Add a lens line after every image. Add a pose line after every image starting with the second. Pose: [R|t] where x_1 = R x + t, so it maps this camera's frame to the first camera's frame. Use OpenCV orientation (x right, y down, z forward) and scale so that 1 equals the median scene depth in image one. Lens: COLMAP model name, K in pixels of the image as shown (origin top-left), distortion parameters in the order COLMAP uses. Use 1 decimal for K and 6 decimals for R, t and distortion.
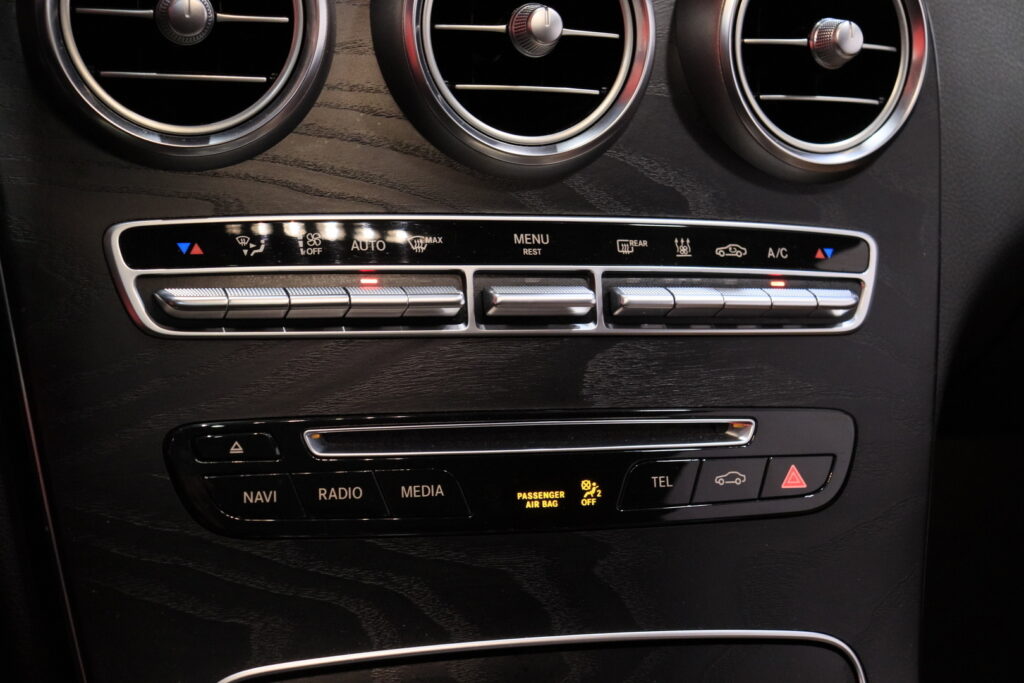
lens RADIAL K [[1901.1, 0, 510.8], [0, 1901.1, 344.7], [0, 0, 1]] dist [0.190172, 0.000000]
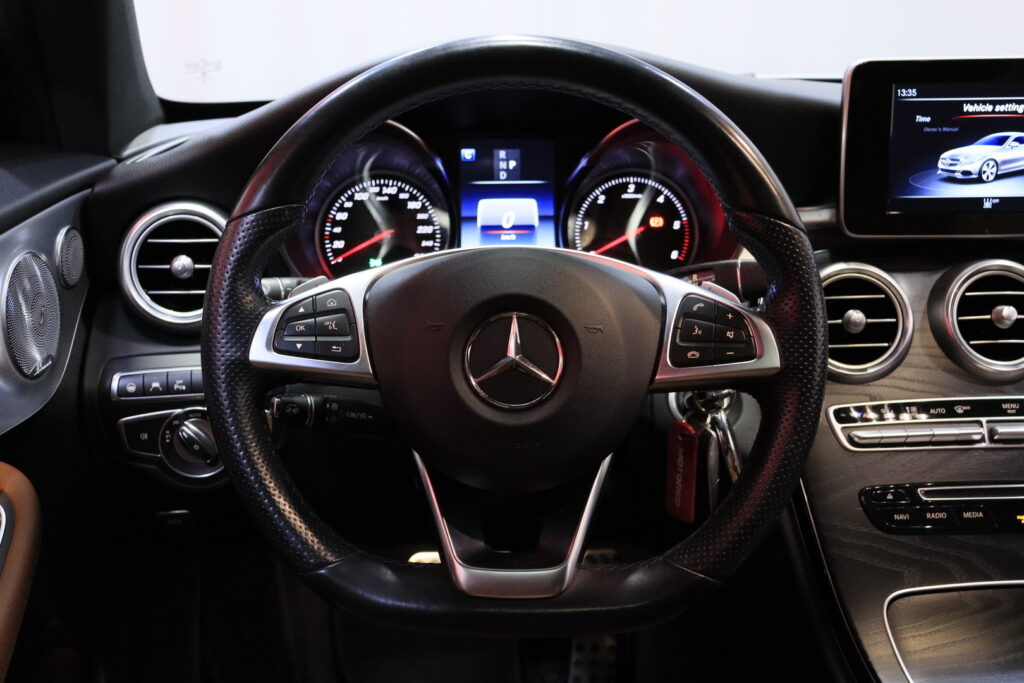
lens RADIAL K [[1179.7, 0, 507.6], [0, 1179.7, 346.8], [0, 0, 1]] dist [-0.015435, 0.000000]
pose [[0.949857, -0.075953, -0.303320, -0.129936], [0.013179, 0.978913, -0.203852, 0.155733], [0.312407, 0.189633, 0.930828, -0.516386]]
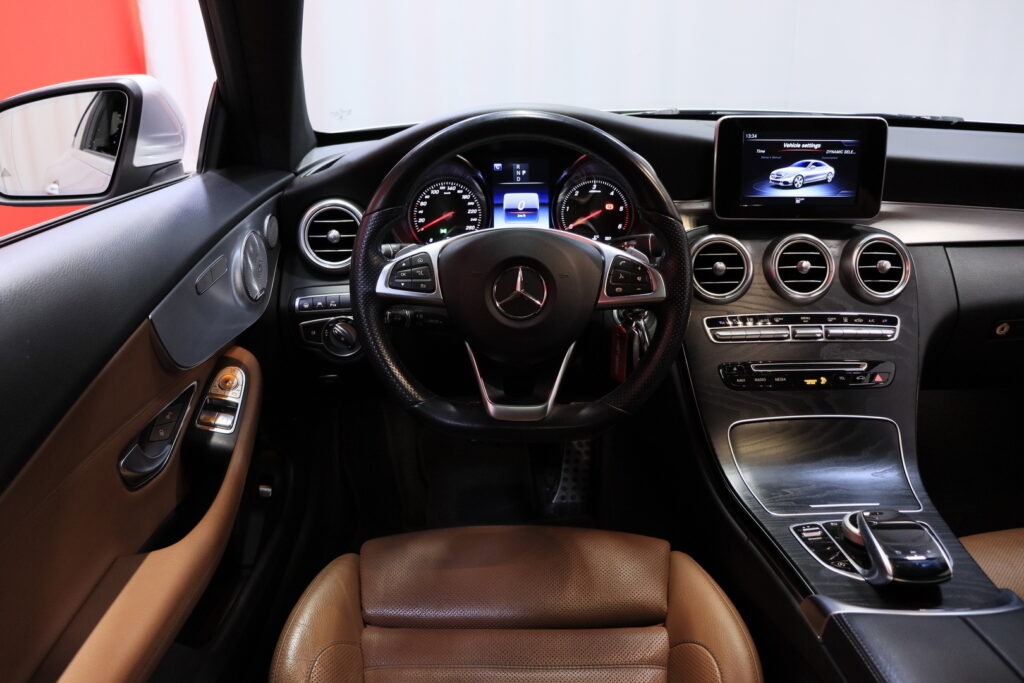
lens RADIAL K [[842.7, 0, 506.9], [0, 842.7, 348.7], [0, 0, 1]] dist [-0.169121, 0.113246]
pose [[0.939411, -0.041632, -0.340255, 0.008890], [0.004662, 0.994058, -0.108755, 0.196066], [0.342761, 0.100580, 0.934023, -0.835785]]
